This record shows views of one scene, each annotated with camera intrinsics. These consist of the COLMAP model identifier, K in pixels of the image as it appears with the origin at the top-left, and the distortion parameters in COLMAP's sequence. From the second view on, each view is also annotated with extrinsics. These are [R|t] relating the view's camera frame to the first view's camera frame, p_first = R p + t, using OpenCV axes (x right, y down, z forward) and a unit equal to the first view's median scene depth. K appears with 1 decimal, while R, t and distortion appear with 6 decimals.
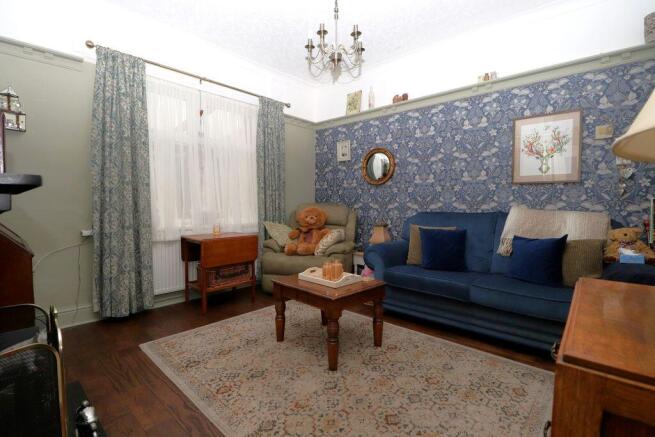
lens RADIAL K [[307.9, 0, 327.5], [0, 307.9, 218.5], [0, 0, 1]] dist [-0.012738, -0.000713]
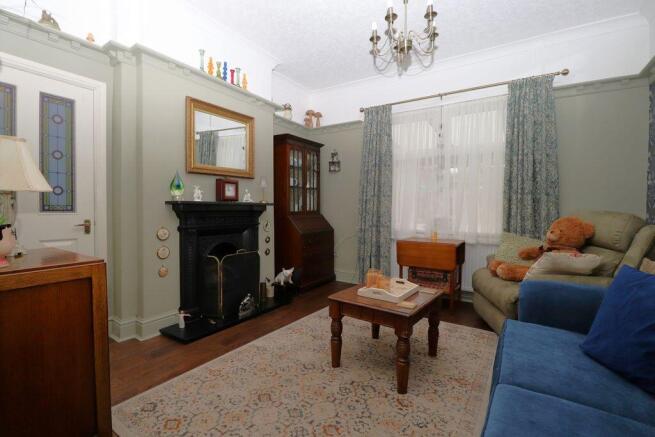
lens RADIAL K [[307.9, 0, 327.5], [0, 307.9, 218.5], [0, 0, 1]] dist [-0.012738, -0.000713]
pose [[0.148337, 0.030226, -0.988475, 0.882786], [-0.056102, 0.998180, 0.022104, -0.031158], [0.987344, 0.052177, 0.149763, 0.667893]]
